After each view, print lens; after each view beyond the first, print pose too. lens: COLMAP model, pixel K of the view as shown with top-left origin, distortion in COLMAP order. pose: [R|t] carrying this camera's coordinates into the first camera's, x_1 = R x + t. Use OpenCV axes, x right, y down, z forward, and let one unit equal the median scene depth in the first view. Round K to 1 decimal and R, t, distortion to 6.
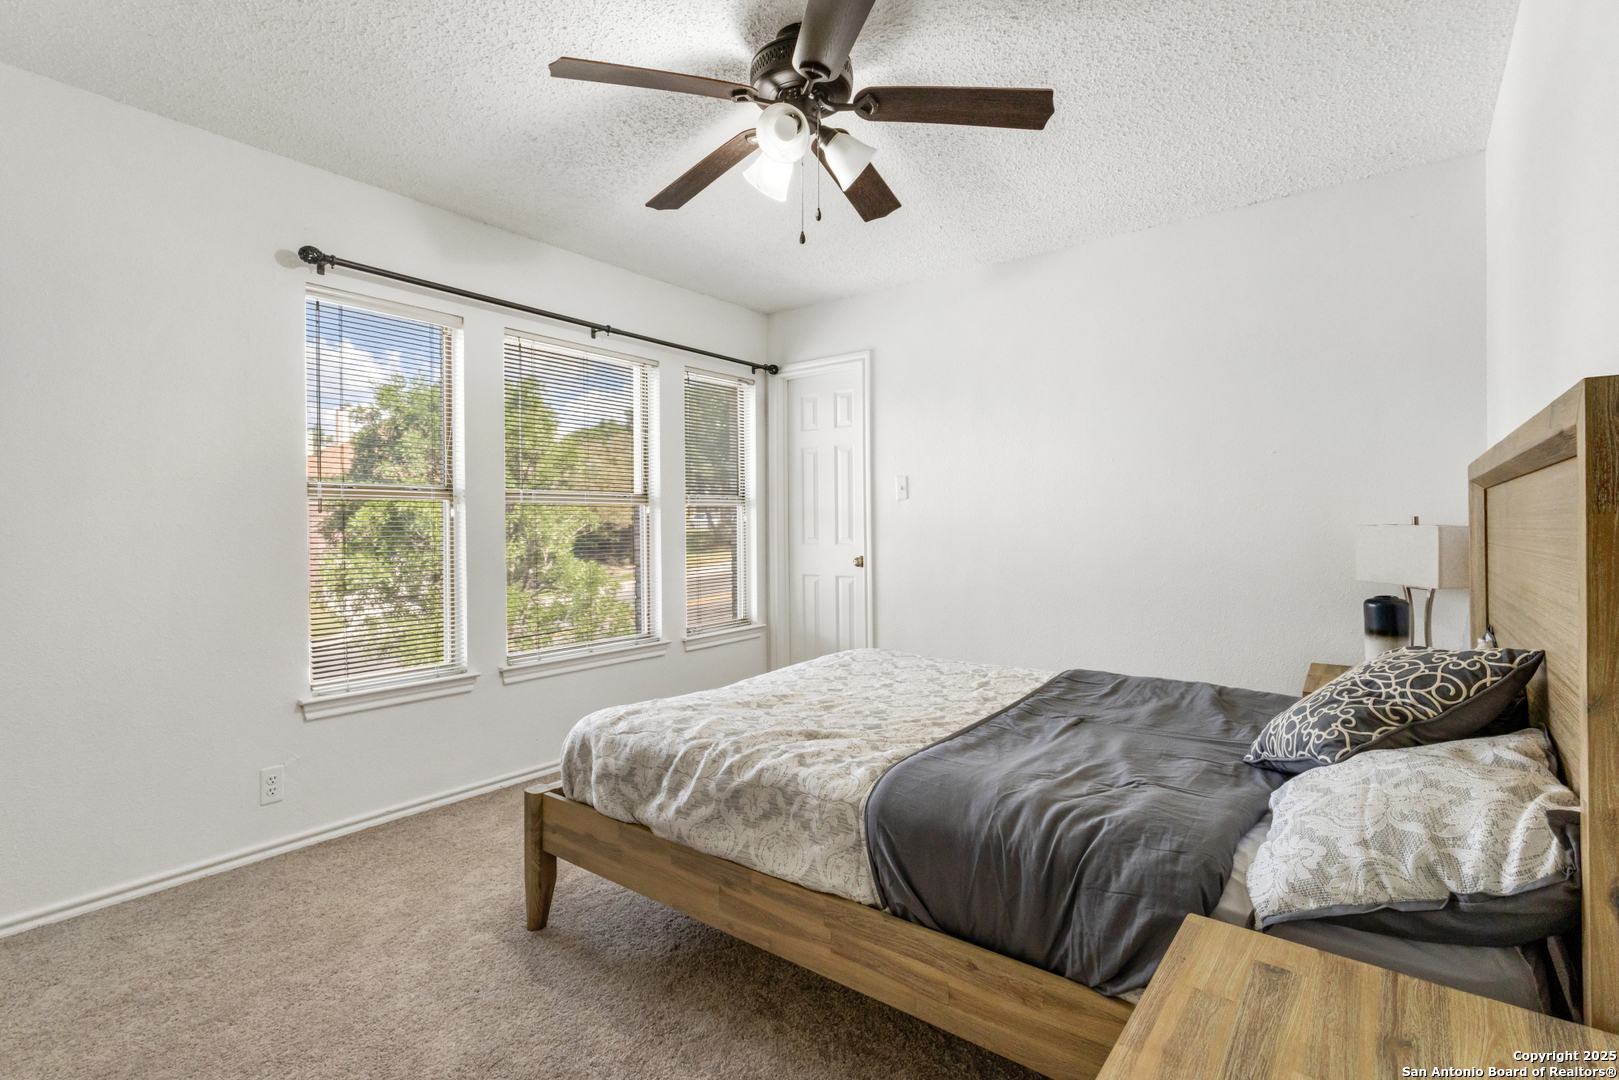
lens RADIAL K [[760.0, 0, 806.1], [0, 760.0, 532.0], [0, 0, 1]] dist [0.009182, 0.002111]
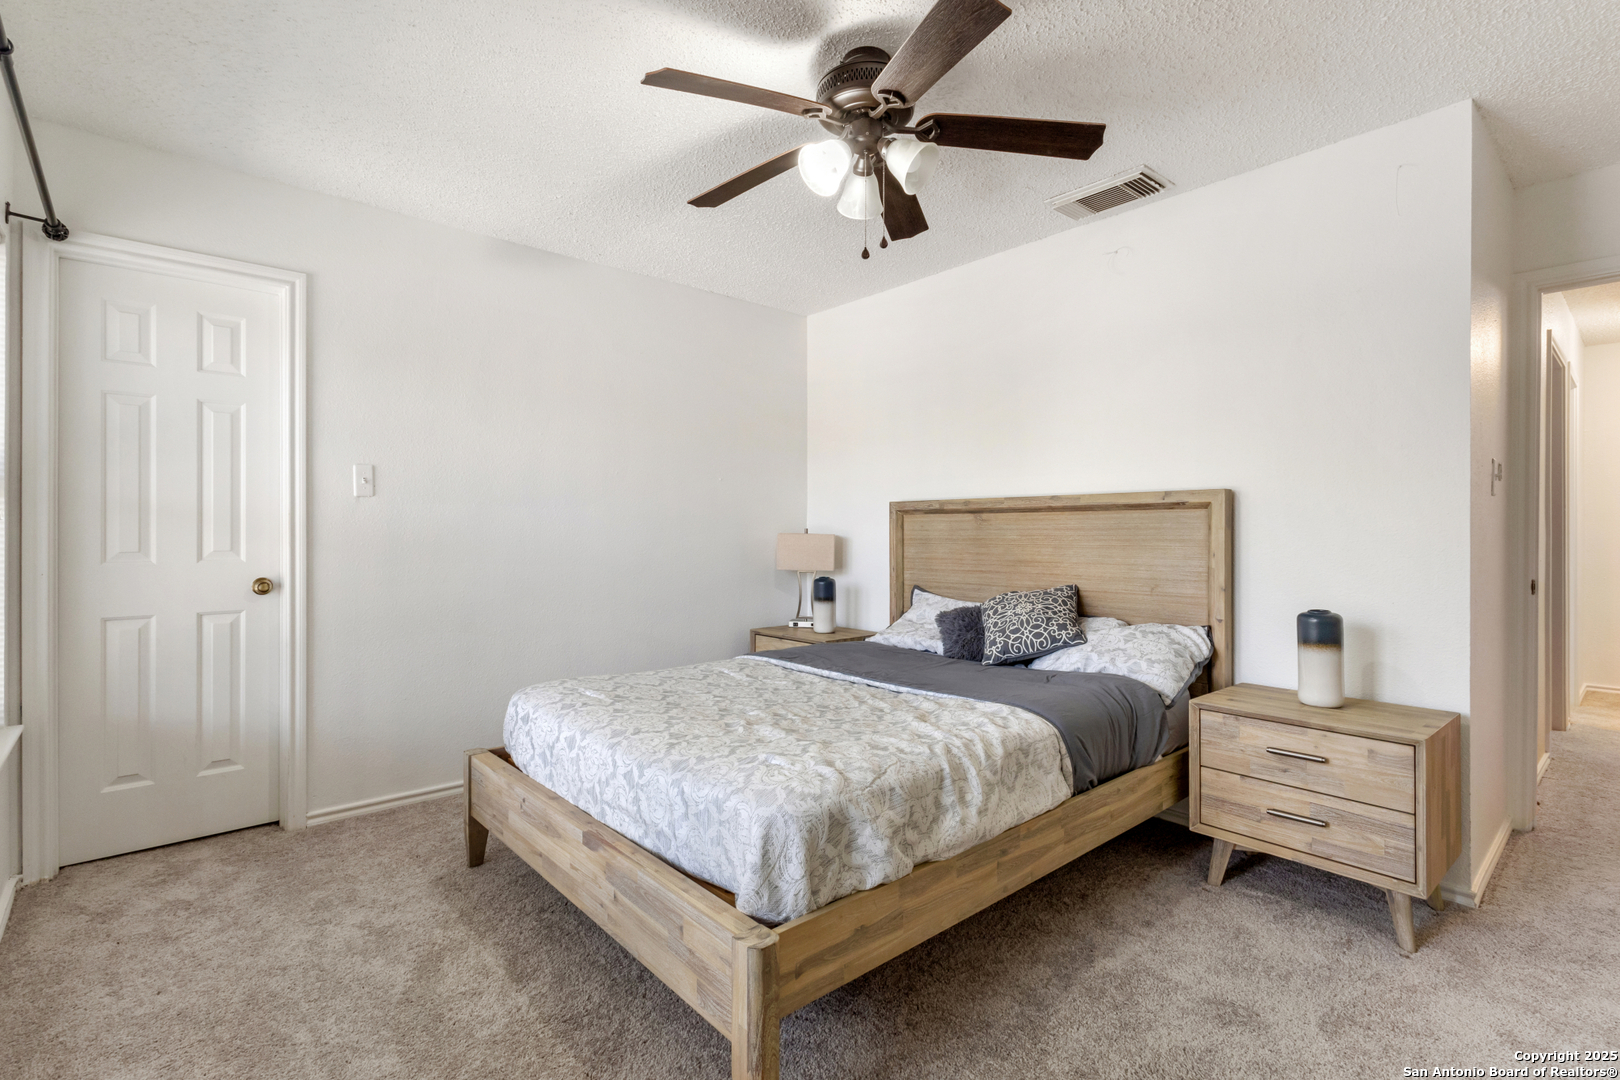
lens RADIAL K [[760.5, 0, 807.2], [0, 760.5, 537.1], [0, 0, 1]] dist [0.009182, 0.002111]
pose [[0.186872, 0.002810, 0.982380, -1.046006], [0.004872, 0.999981, -0.003787, 0.002554], [-0.982372, 0.005494, 0.186855, 0.894889]]
